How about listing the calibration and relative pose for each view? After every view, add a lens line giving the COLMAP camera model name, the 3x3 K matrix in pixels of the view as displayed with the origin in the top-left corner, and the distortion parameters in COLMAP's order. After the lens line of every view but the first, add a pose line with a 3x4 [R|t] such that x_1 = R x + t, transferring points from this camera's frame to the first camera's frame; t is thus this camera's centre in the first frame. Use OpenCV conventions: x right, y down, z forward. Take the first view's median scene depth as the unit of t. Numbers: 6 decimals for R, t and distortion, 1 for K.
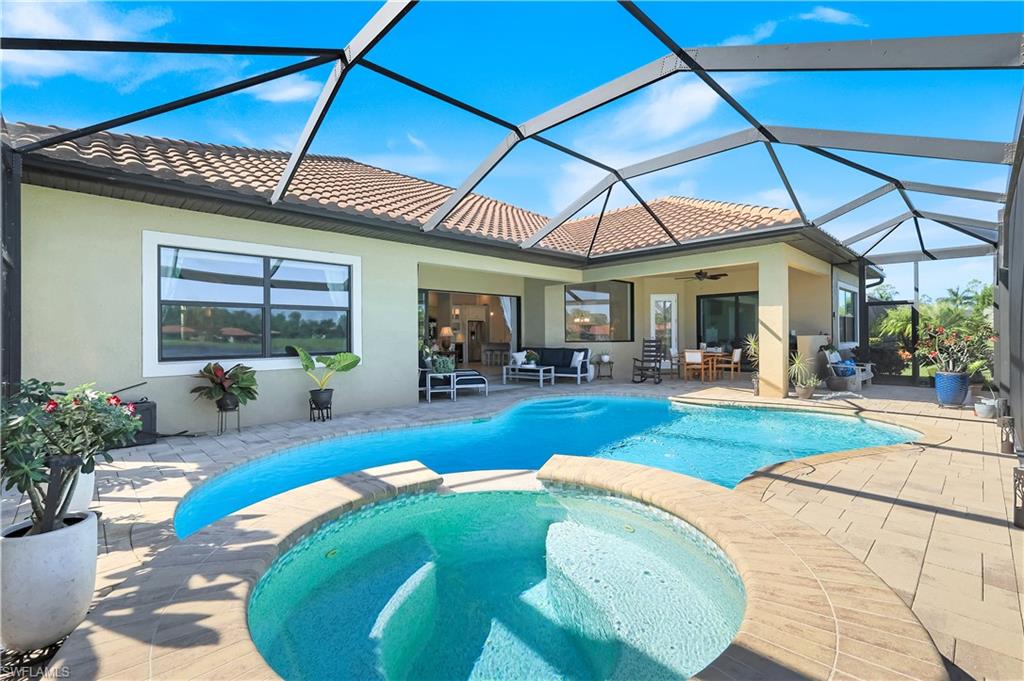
lens RADIAL K [[463.6, 0, 514.0], [0, 463.6, 338.4], [0, 0, 1]] dist [0.011845, -0.000622]
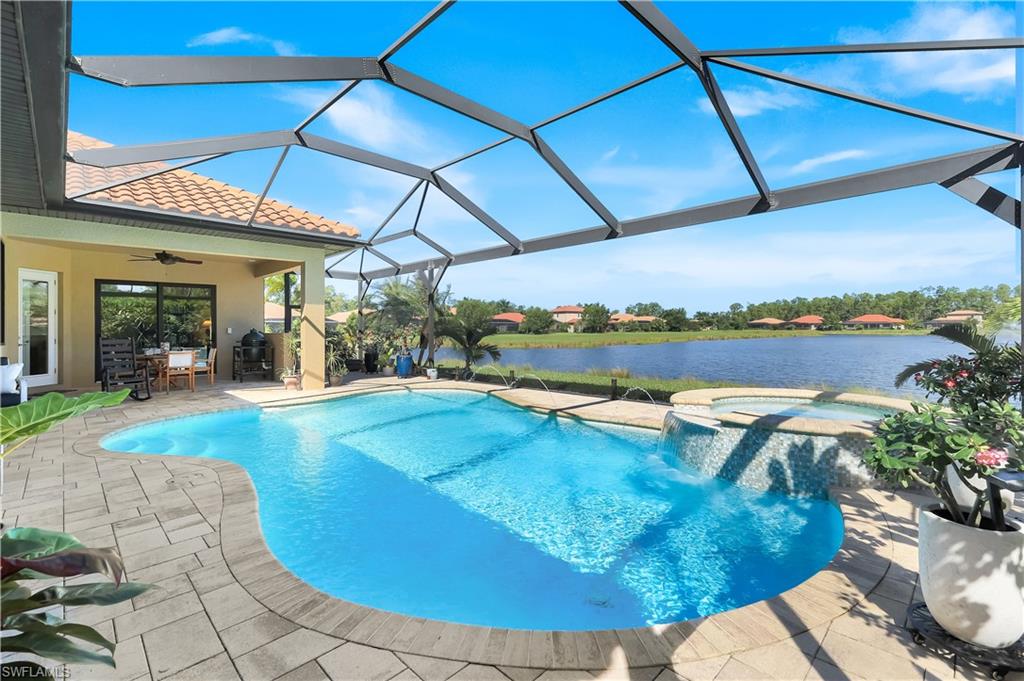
lens RADIAL K [[463.6, 0, 509.2], [0, 463.6, 346.2], [0, 0, 1]] dist [0.011845, -0.000622]
pose [[-0.023611, -0.032932, 0.999179, -0.691456], [0.011357, 0.999384, 0.033207, -0.004956], [-0.999657, 0.012132, -0.023222, 0.715083]]
